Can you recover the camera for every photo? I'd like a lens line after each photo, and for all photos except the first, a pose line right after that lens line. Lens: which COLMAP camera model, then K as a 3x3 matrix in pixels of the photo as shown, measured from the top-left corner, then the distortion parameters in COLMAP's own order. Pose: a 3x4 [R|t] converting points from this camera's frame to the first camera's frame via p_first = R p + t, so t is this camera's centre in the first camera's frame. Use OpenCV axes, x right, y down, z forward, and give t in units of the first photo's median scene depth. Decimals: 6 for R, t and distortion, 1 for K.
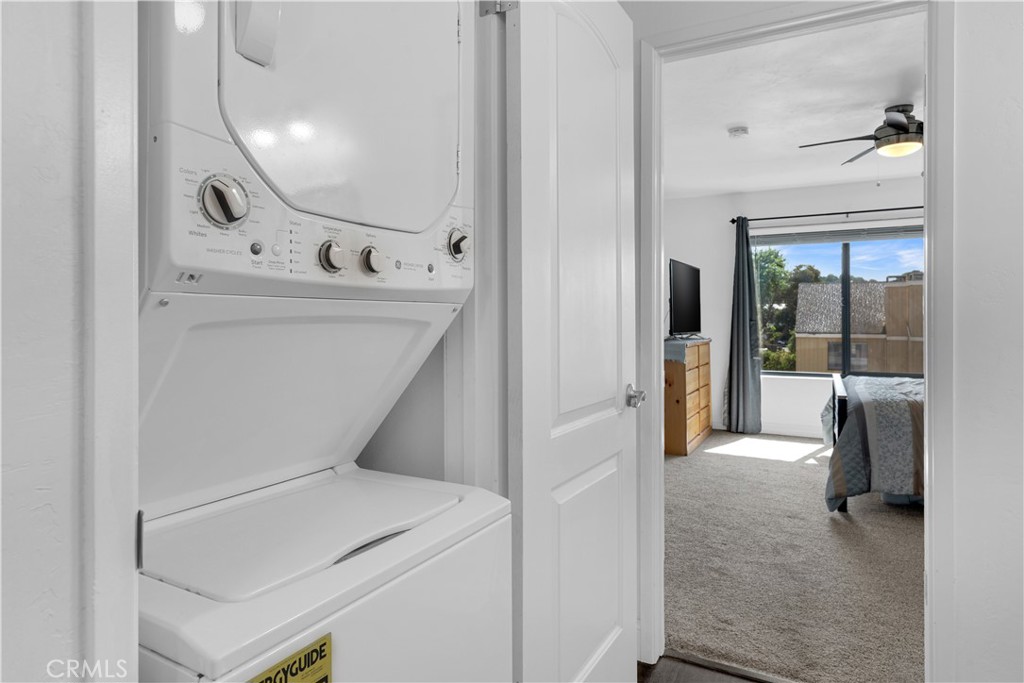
lens RADIAL K [[614.9, 0, 512.2], [0, 614.9, 313.5], [0, 0, 1]] dist [-0.004000, -0.001762]
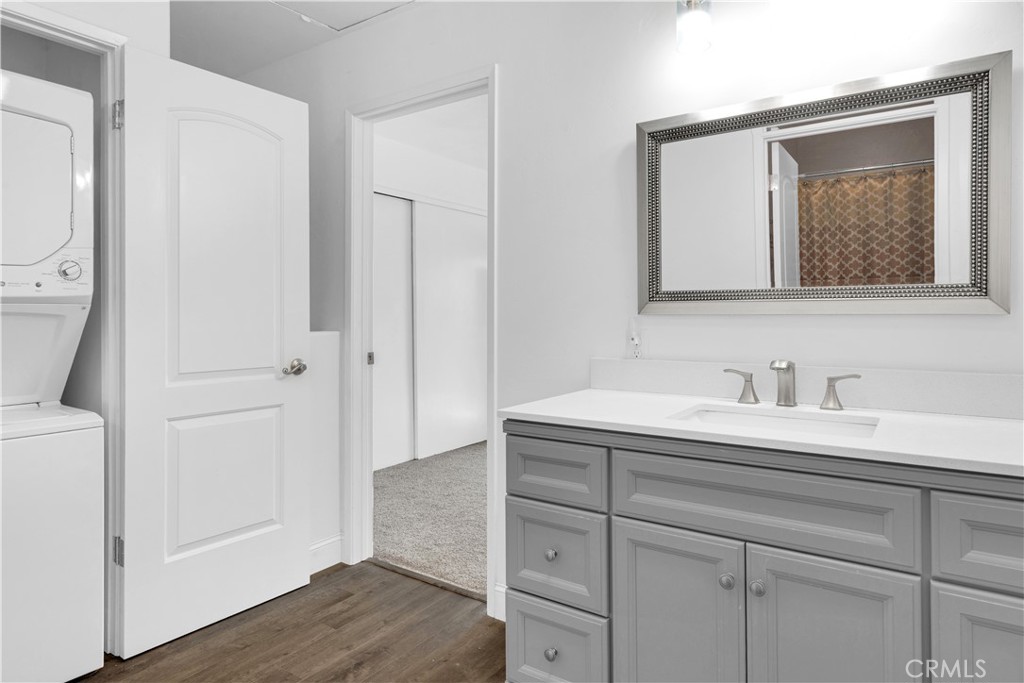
lens RADIAL K [[614.9, 0, 512.2], [0, 614.9, 313.5], [0, 0, 1]] dist [-0.004000, -0.001762]
pose [[0.994250, -0.003549, -0.107027, 0.589823], [0.003983, 0.999985, 0.003840, 0.003644], [0.107012, -0.004244, 0.994249, -0.260067]]
